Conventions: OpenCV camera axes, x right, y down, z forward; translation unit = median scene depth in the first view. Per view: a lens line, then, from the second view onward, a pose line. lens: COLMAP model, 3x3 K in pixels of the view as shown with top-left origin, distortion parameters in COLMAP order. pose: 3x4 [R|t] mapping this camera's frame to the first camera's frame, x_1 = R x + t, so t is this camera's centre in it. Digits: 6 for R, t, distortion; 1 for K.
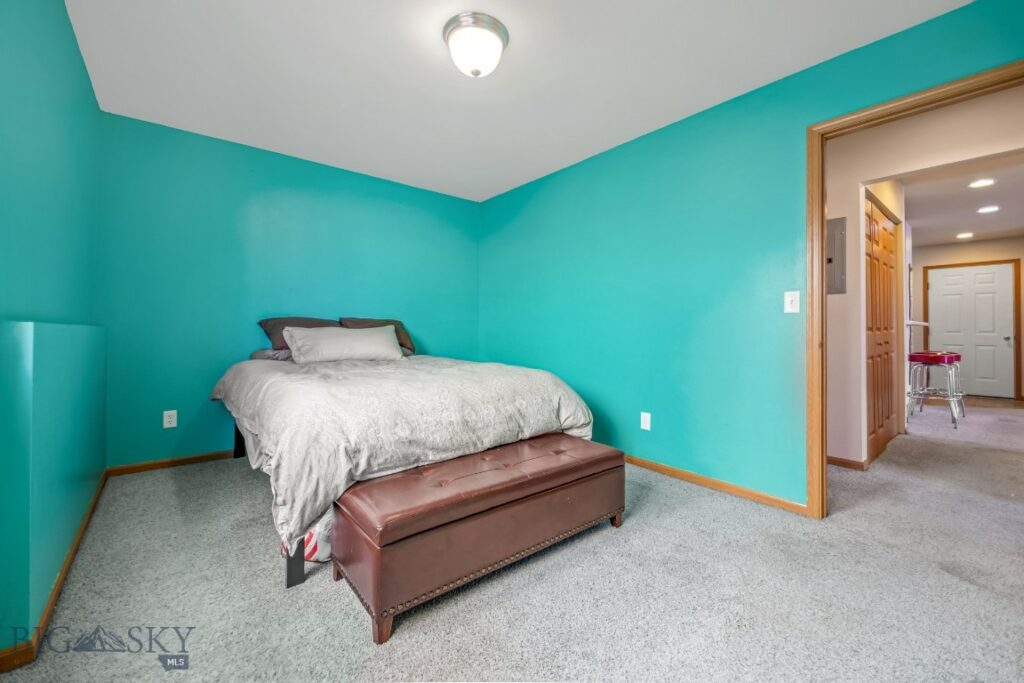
lens RADIAL K [[414.4, 0, 512.2], [0, 414.4, 324.2], [0, 0, 1]] dist [-0.001052, -0.000359]
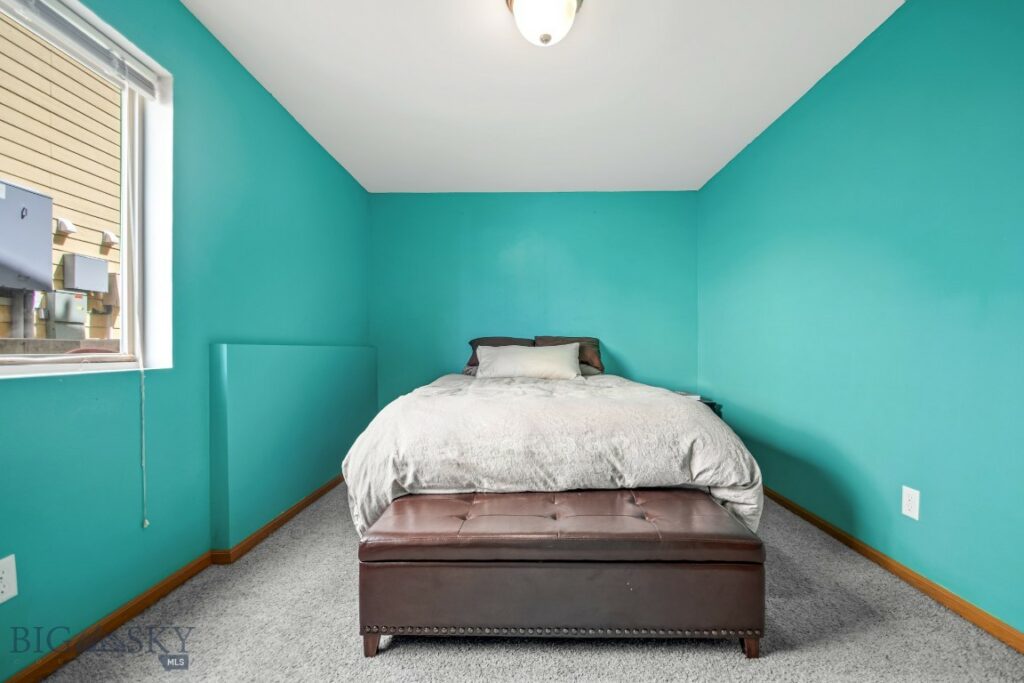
lens RADIAL K [[408.1, 0, 513.8], [0, 408.1, 361.5], [0, 0, 1]] dist [0.001188, 0.000088]
pose [[0.765080, 0.012783, -0.643809, 0.401288], [0.015812, 0.999129, 0.038629, 0.012891], [0.643742, -0.039734, 0.764211, 0.337560]]
